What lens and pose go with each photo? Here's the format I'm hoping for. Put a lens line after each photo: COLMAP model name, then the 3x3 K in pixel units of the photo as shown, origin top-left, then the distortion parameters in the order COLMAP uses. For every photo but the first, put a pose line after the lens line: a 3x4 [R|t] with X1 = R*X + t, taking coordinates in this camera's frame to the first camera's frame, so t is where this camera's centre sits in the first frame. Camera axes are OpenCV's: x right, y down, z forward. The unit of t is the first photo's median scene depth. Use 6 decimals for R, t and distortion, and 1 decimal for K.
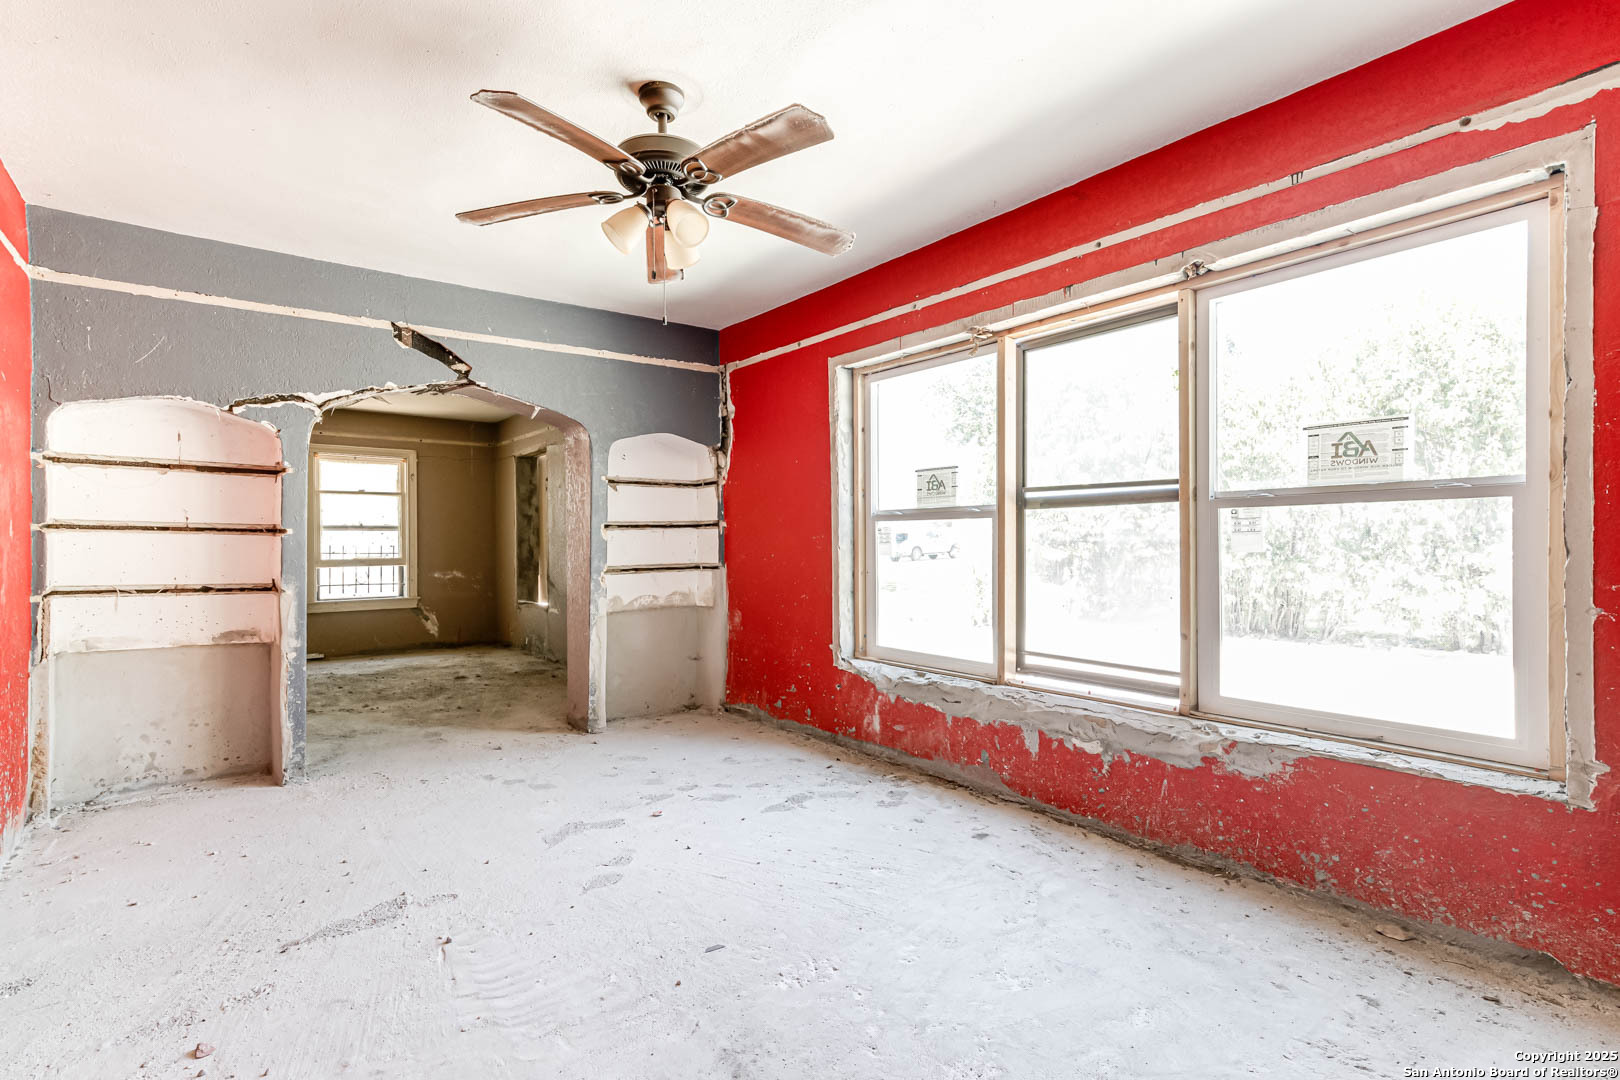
lens RADIAL K [[770.6, 0, 808.9], [0, 770.6, 545.6], [0, 0, 1]] dist [0.005048, 0.000161]
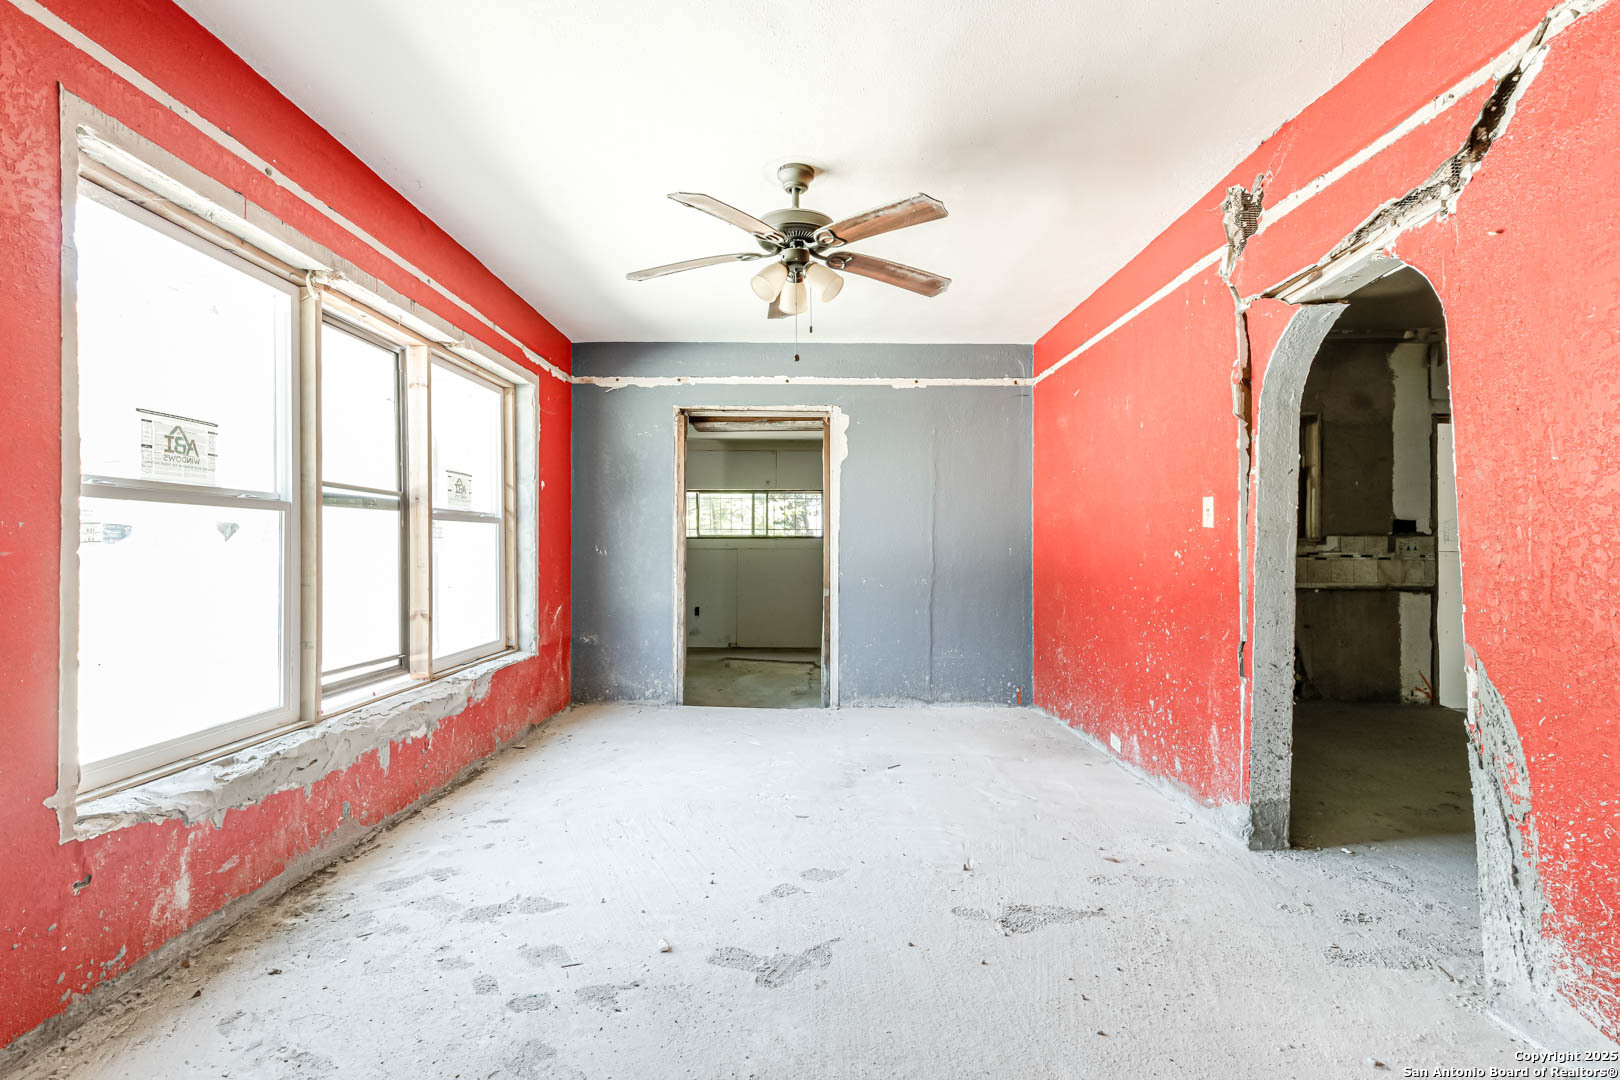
lens RADIAL K [[770.6, 0, 806.4], [0, 770.6, 538.8], [0, 0, 1]] dist [0.005048, 0.000161]
pose [[-0.777838, 0.012816, 0.628334, -0.635693], [0.009893, 0.999918, -0.008149, 0.002440], [-0.628387, -0.000123, -0.777901, 1.281506]]
